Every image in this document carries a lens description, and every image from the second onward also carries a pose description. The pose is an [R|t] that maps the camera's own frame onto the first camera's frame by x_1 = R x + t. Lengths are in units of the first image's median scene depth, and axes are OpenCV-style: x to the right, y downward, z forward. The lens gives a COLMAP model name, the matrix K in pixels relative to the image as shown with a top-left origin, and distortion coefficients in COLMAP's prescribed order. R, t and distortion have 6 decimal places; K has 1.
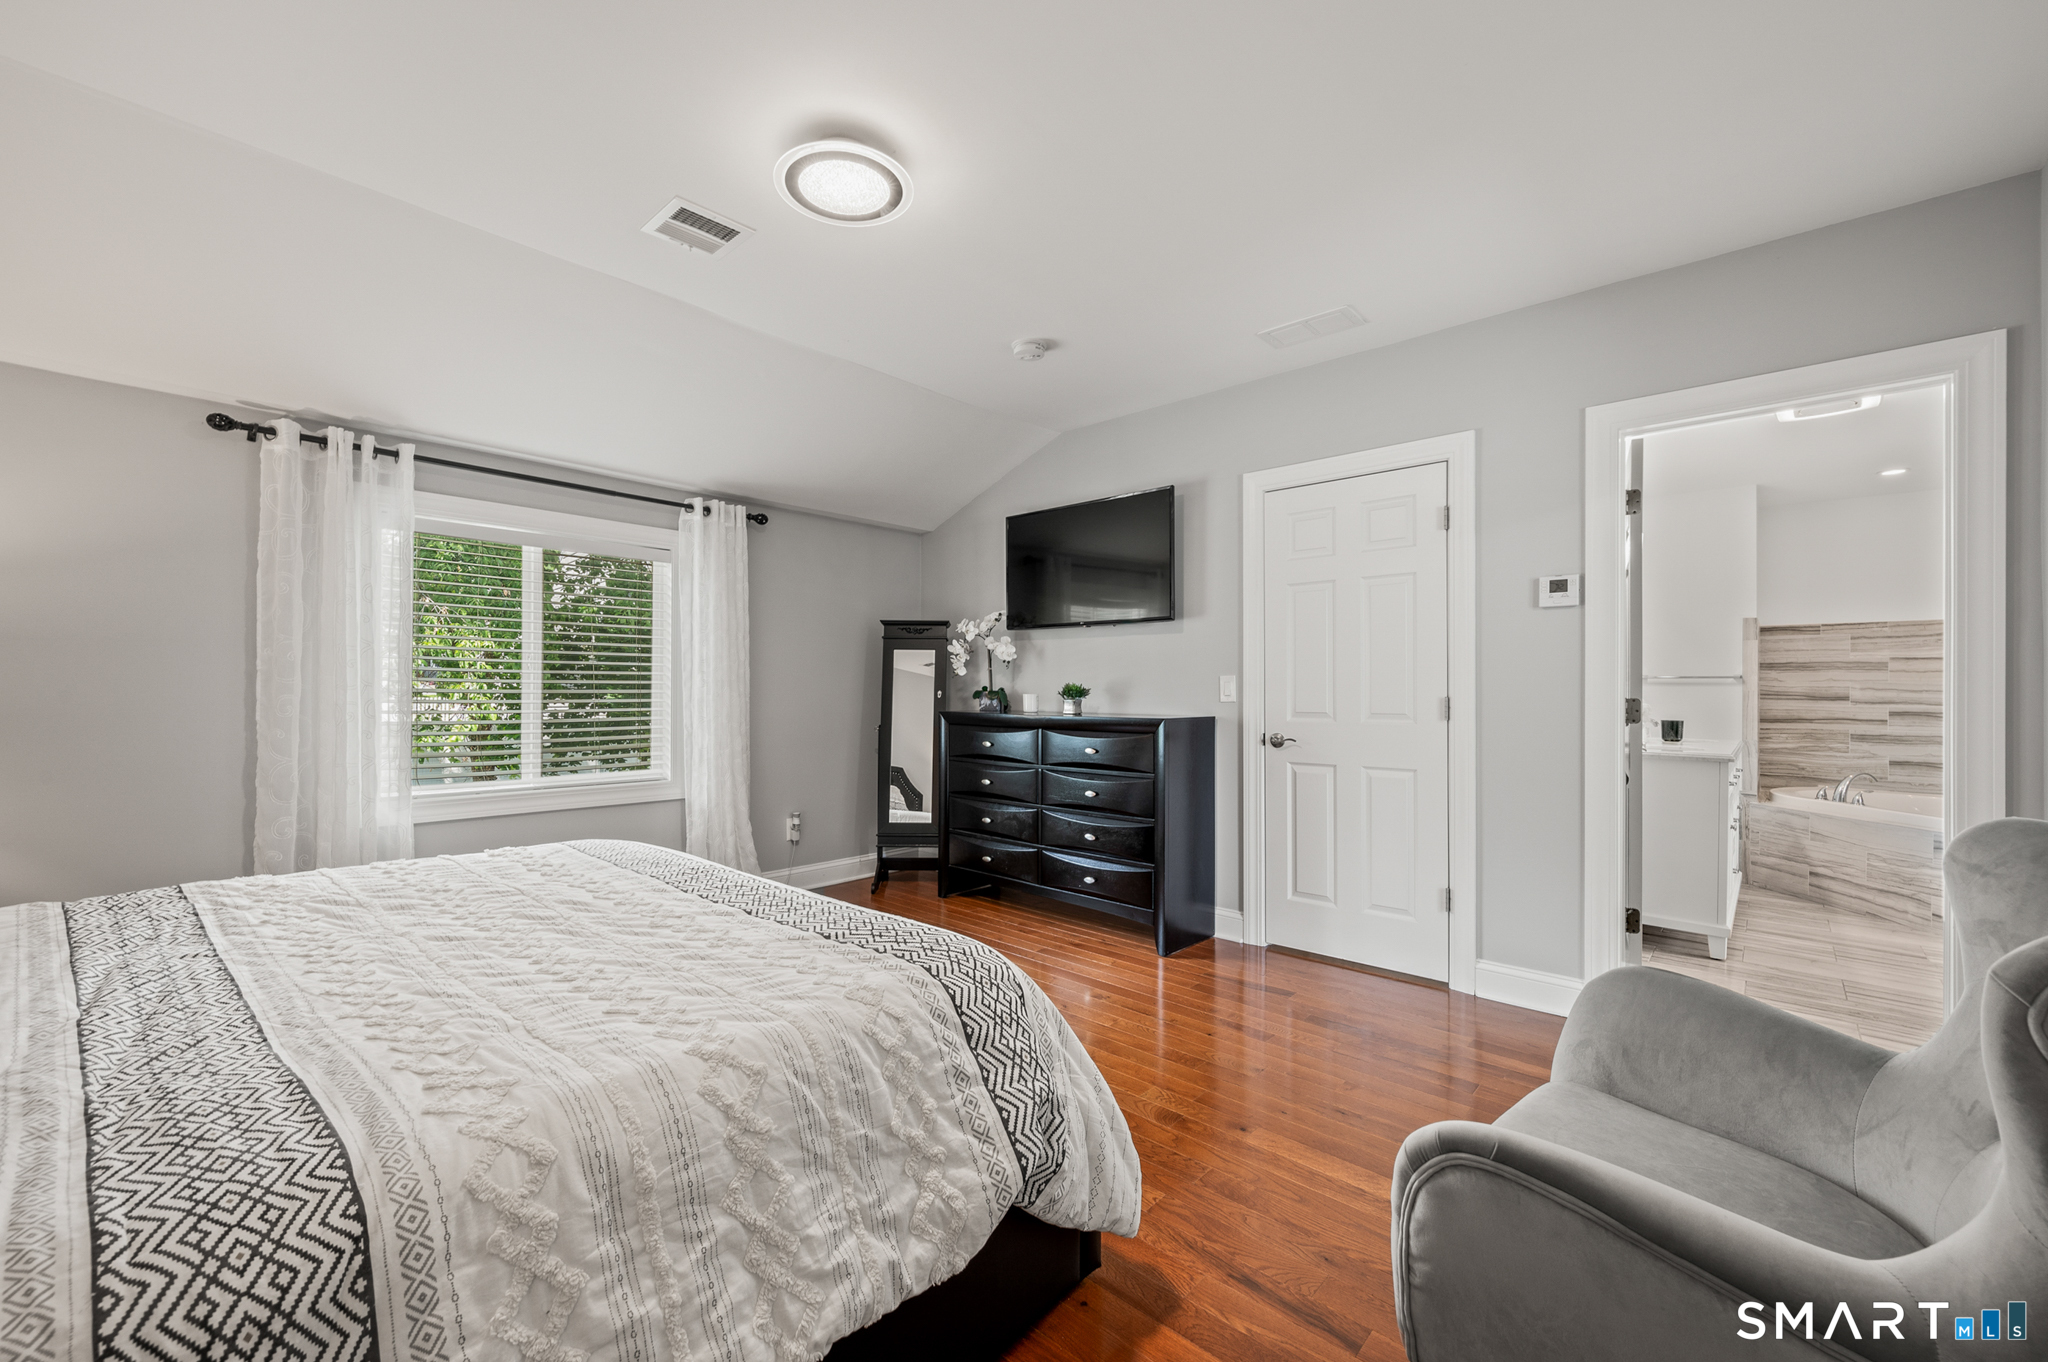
lens RADIAL K [[821.4, 0, 1035.2], [0, 821.4, 675.7], [0, 0, 1]] dist [0.001453, 0.000053]
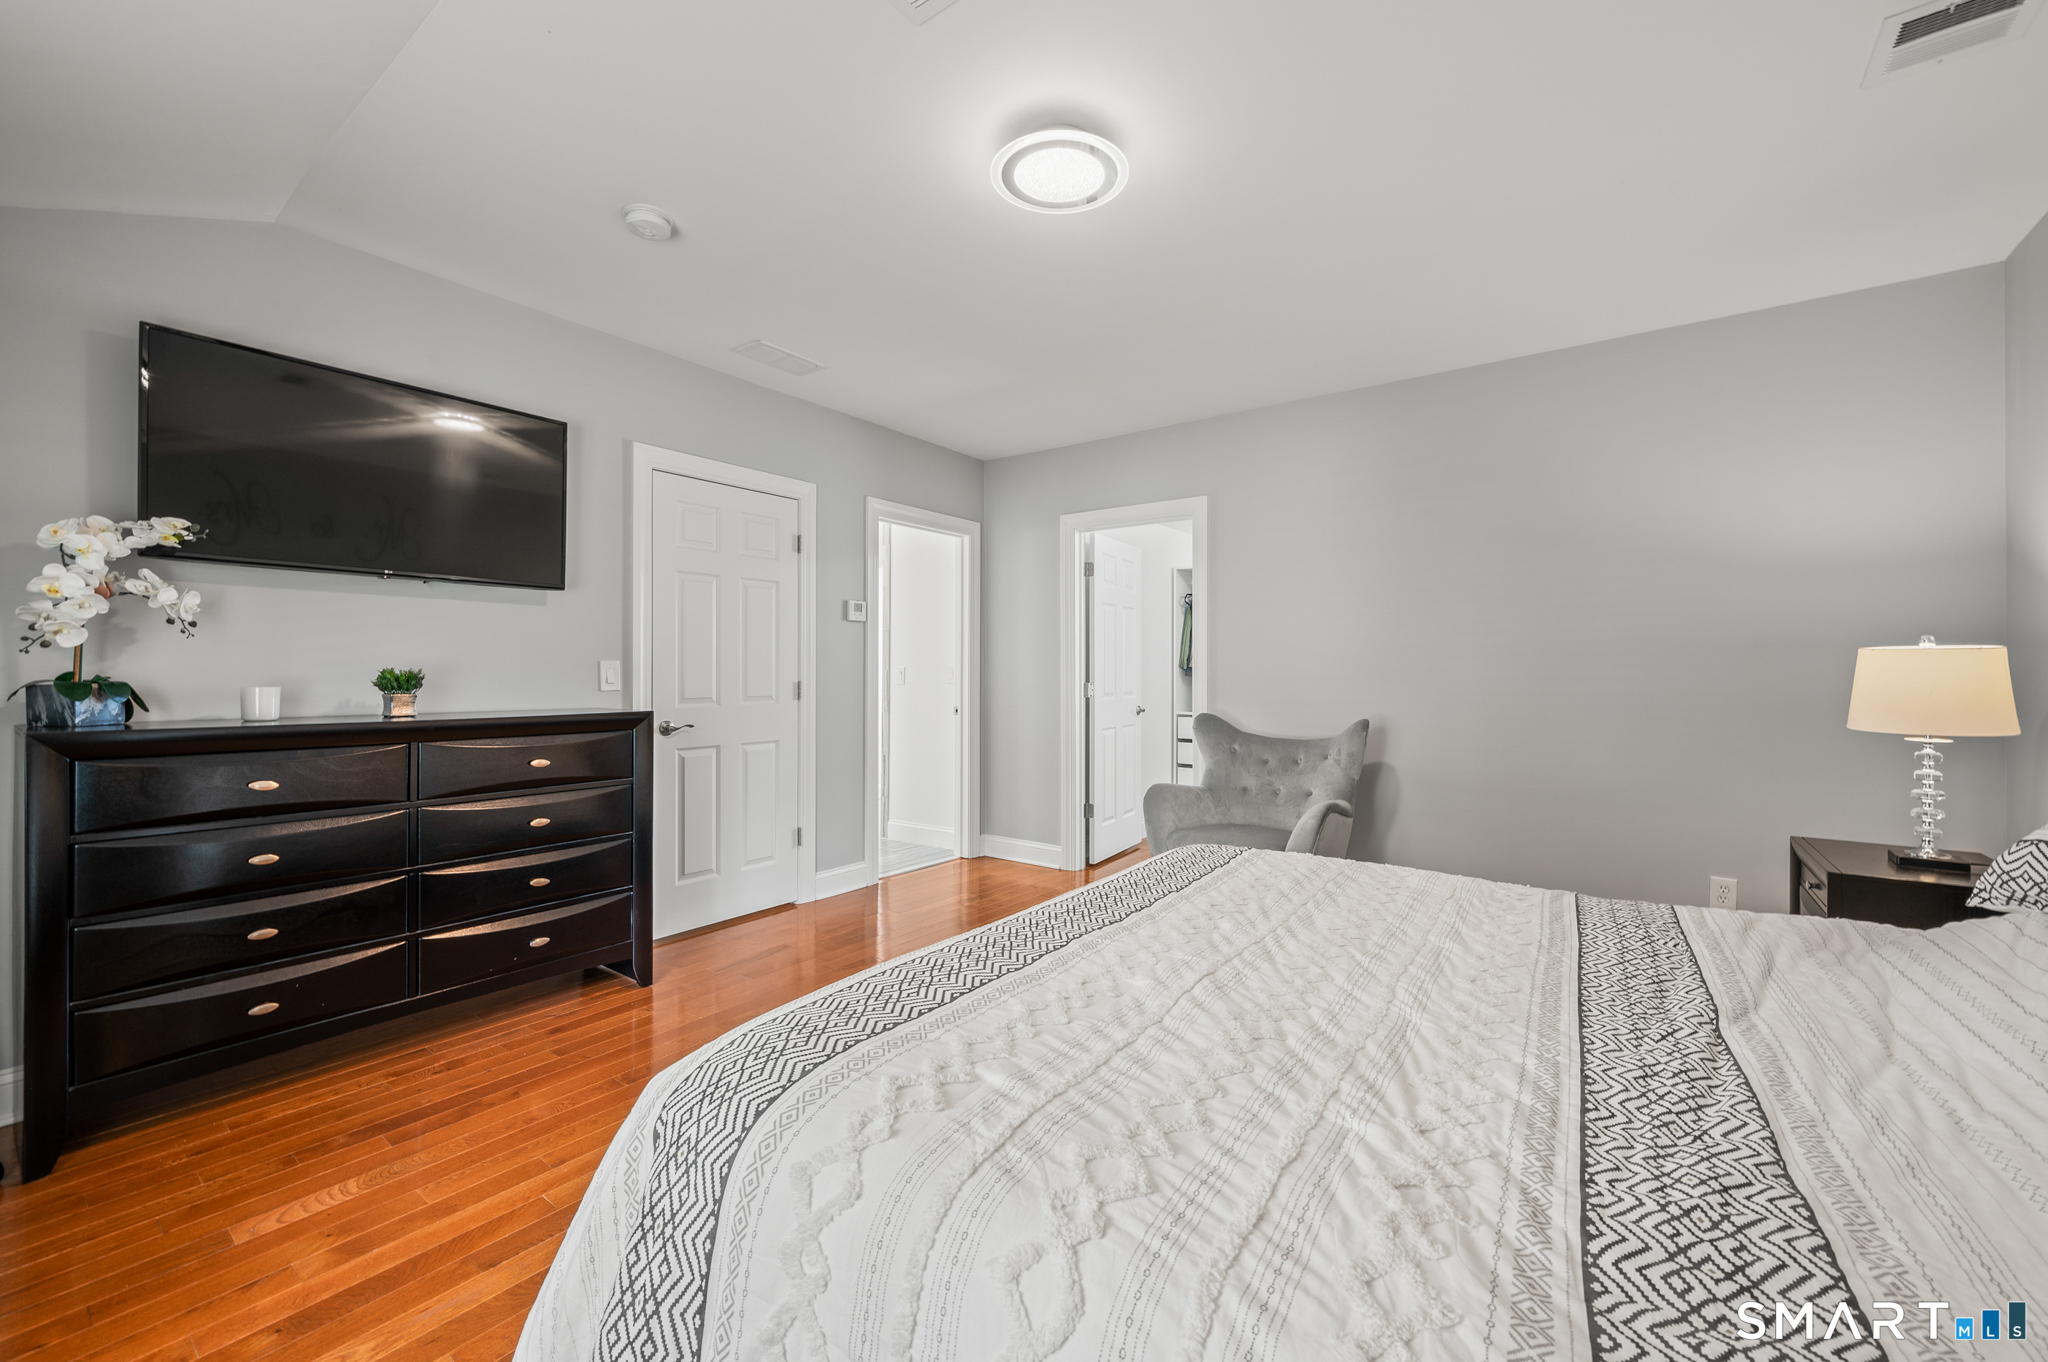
lens RADIAL K [[821.4, 0, 1035.2], [0, 821.4, 675.7], [0, 0, 1]] dist [0.001453, 0.000053]
pose [[-0.121779, -0.002886, 0.992553, -0.735298], [-0.015099, 0.999885, 0.001055, 0.008384], [-0.992442, -0.014859, -0.121809, 0.689181]]
